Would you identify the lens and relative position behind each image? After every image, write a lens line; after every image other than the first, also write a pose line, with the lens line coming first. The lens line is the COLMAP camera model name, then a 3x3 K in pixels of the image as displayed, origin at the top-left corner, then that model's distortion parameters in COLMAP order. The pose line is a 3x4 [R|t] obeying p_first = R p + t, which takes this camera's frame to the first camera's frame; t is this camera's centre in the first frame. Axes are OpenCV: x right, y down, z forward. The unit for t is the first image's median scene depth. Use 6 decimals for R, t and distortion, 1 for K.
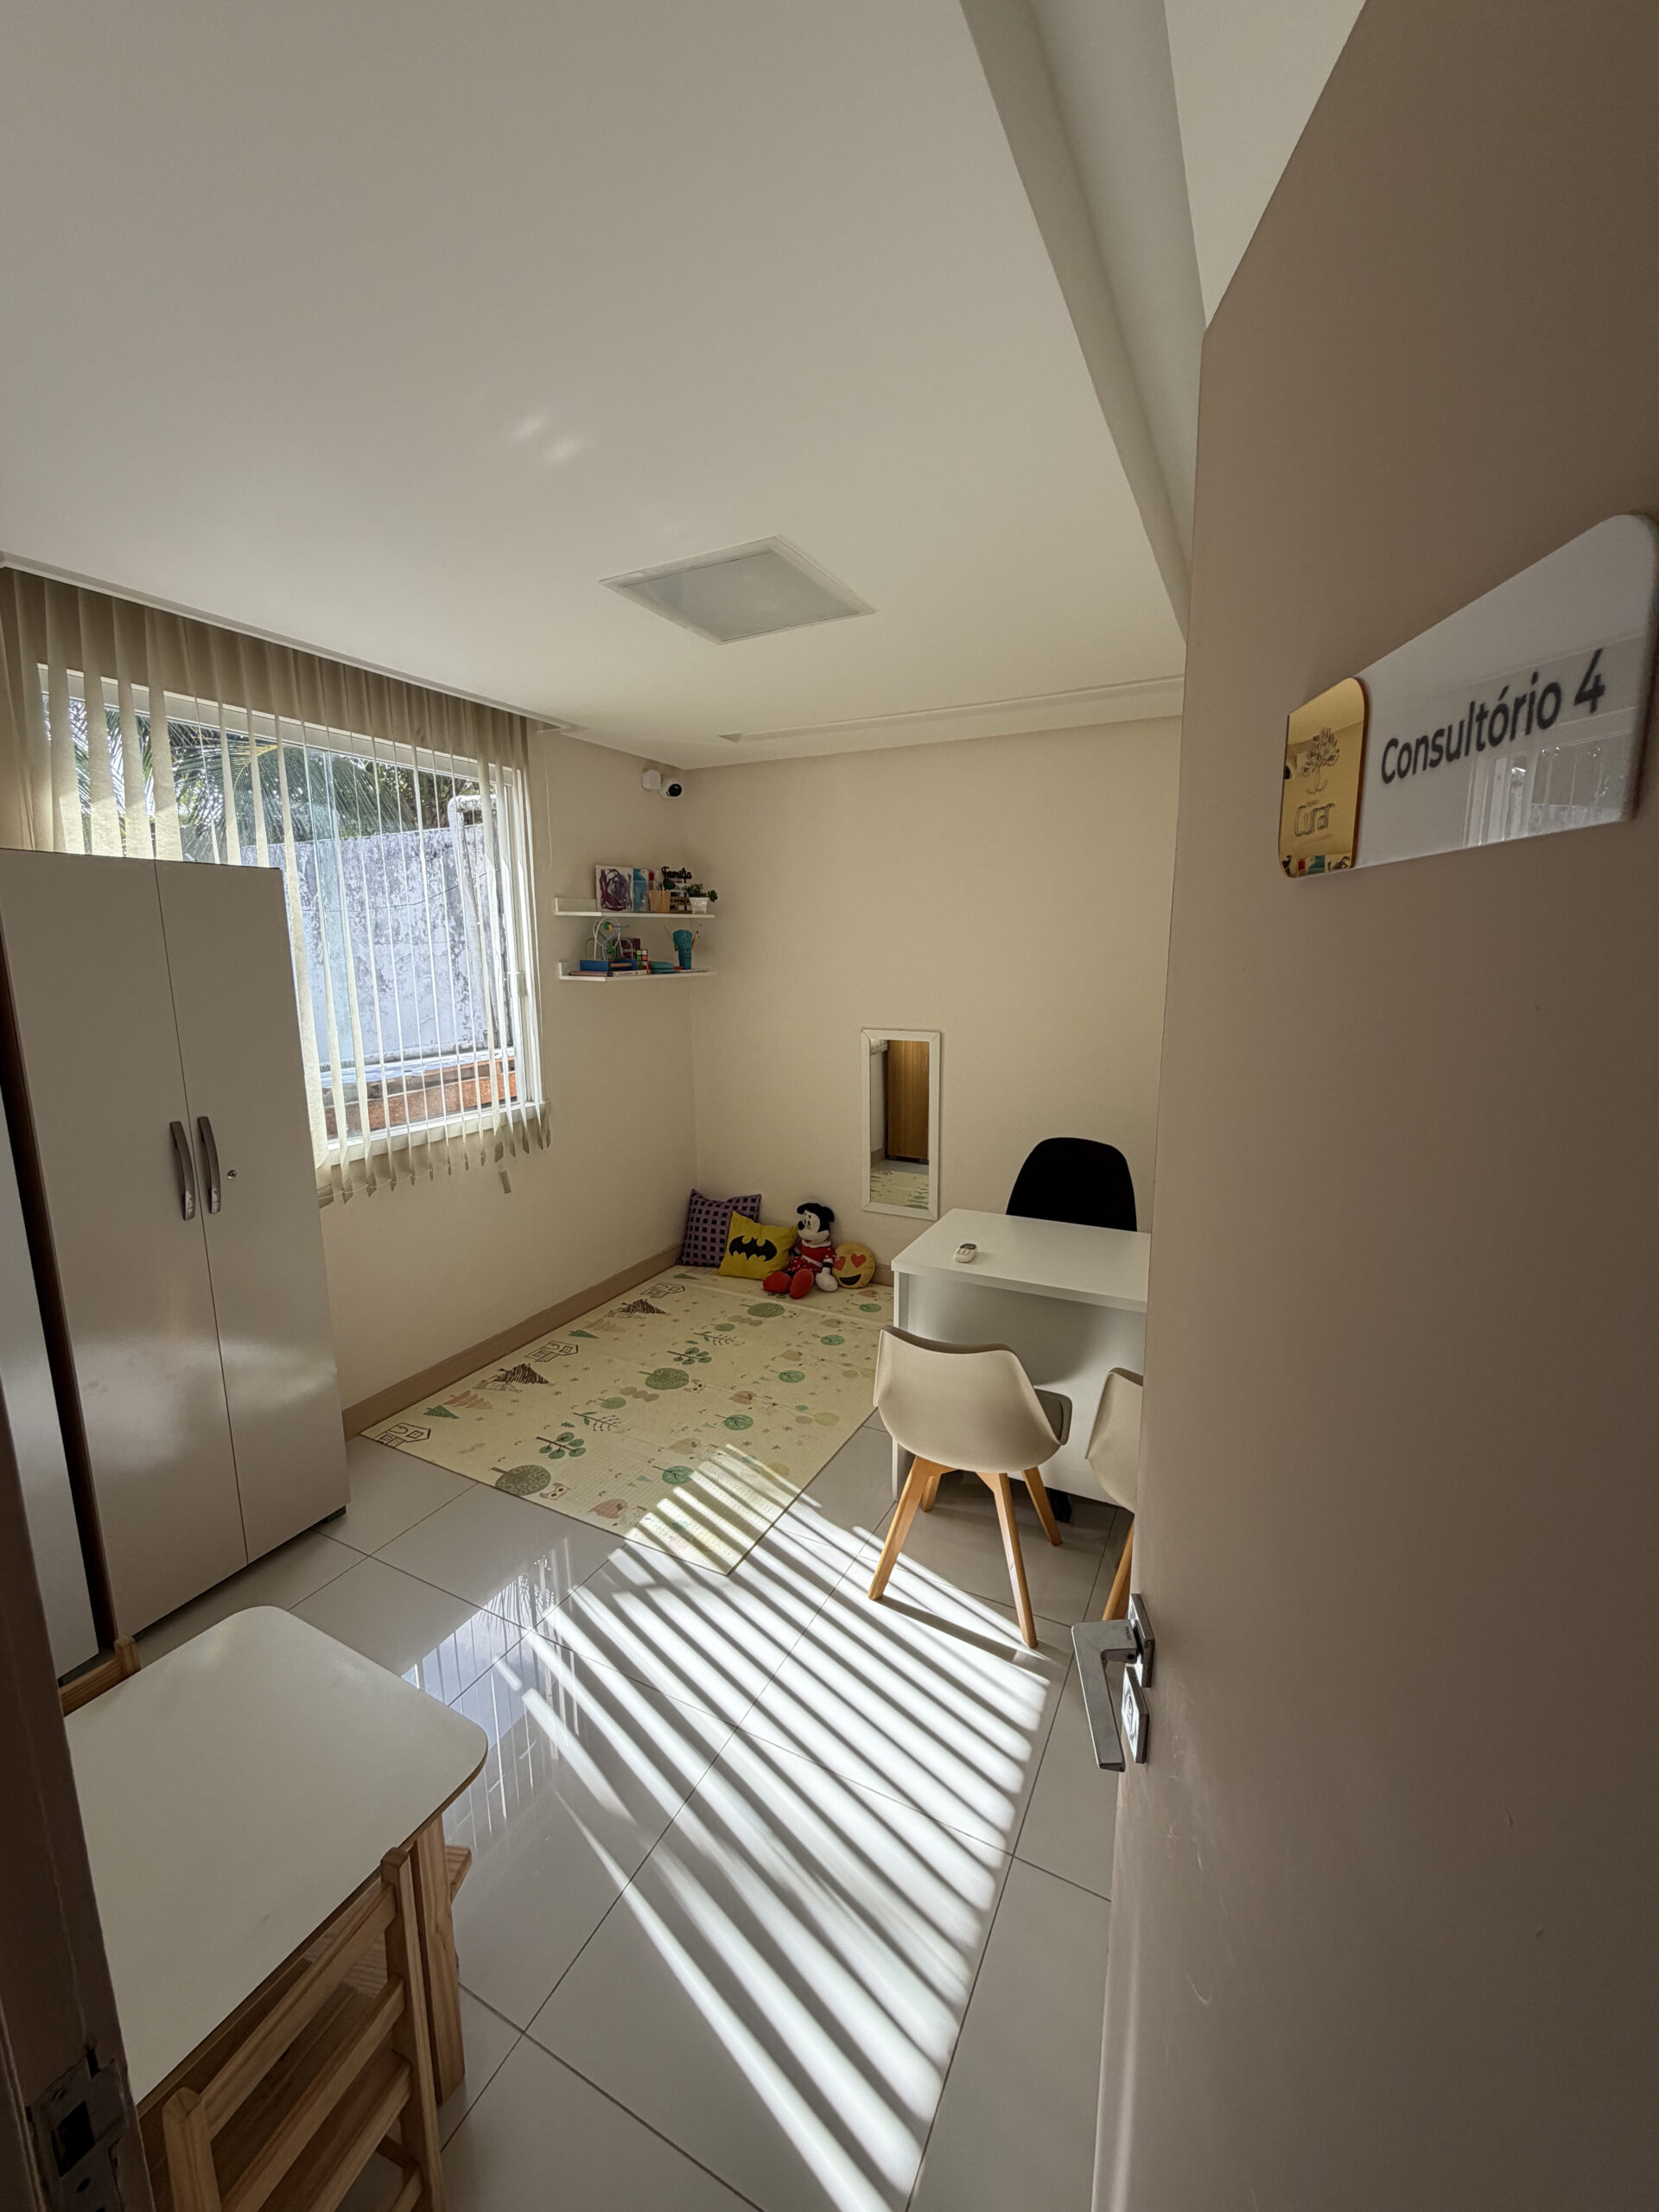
lens RADIAL K [[882.5, 0, 833.5], [0, 882.5, 1101.0], [0, 0, 1]] dist [0.000526, -0.000086]
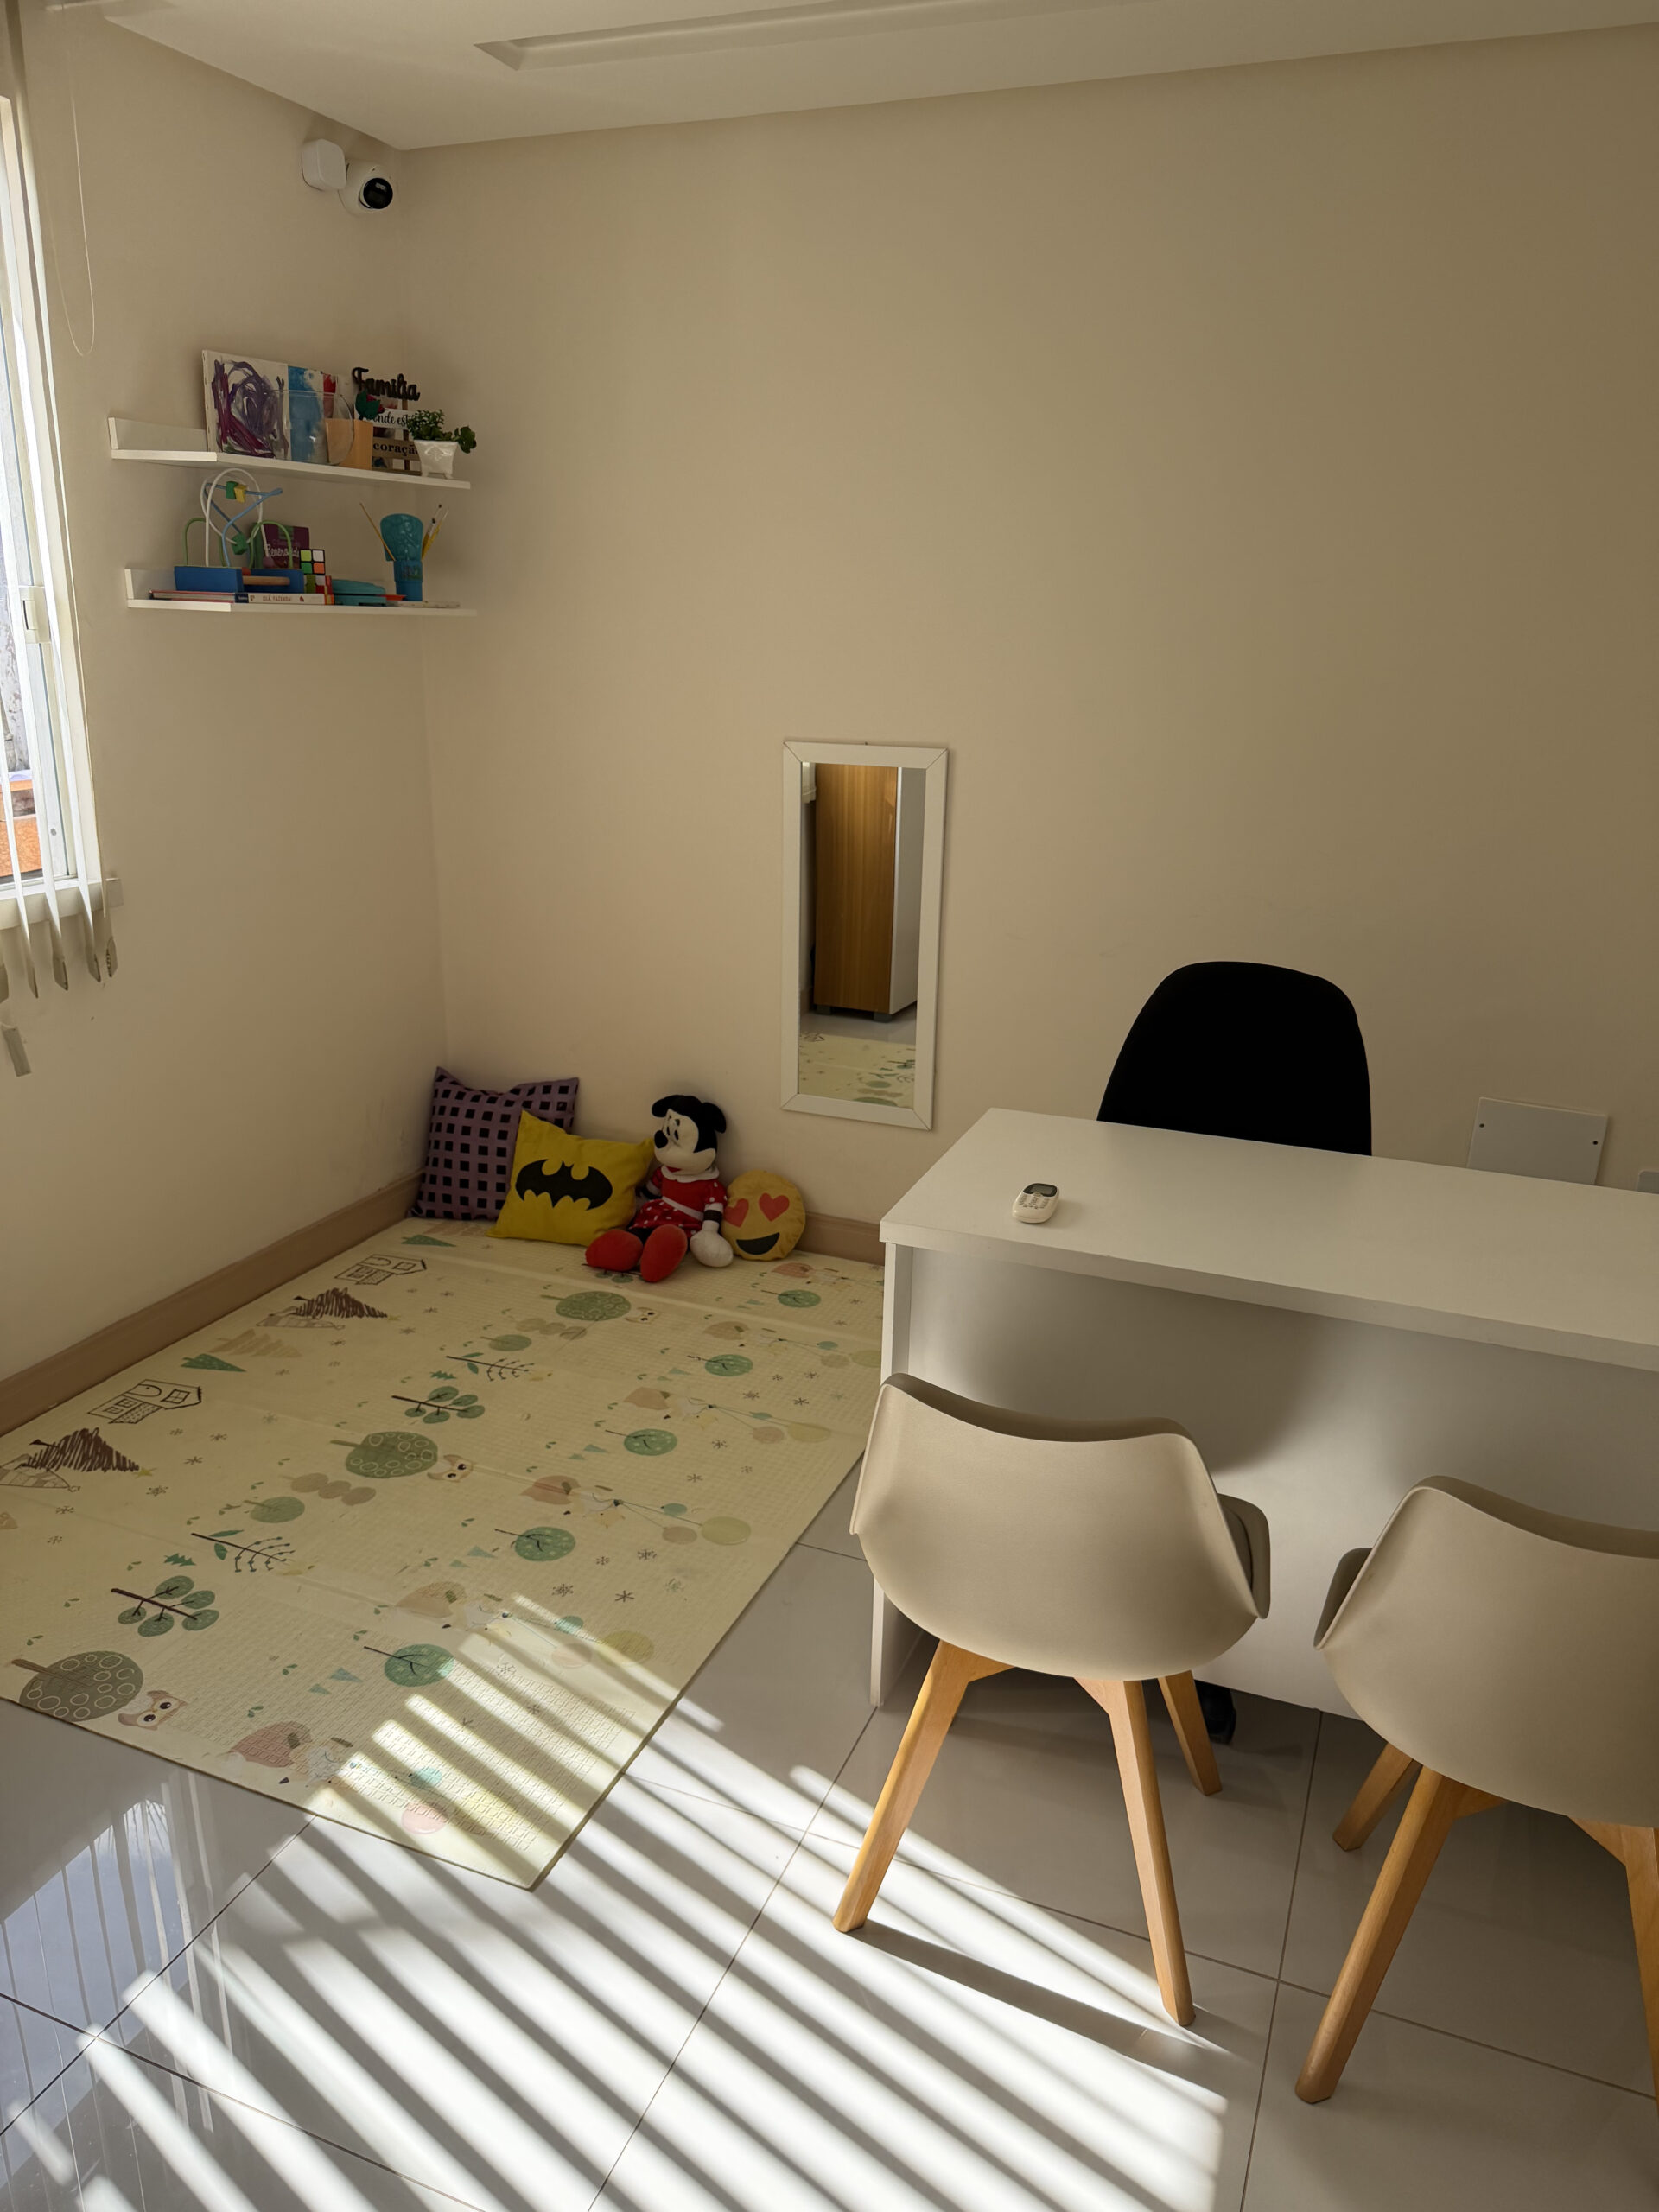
lens RADIAL K [[1552.0, 0, 837.4], [0, 1552.0, 1111.0], [0, 0, 1]] dist [0.079471, -0.154132]
pose [[0.995647, -0.001297, 0.093194, -0.022584], [-0.010603, 0.991836, 0.127081, 0.013446], [-0.092598, -0.127516, 0.987505, 0.138478]]
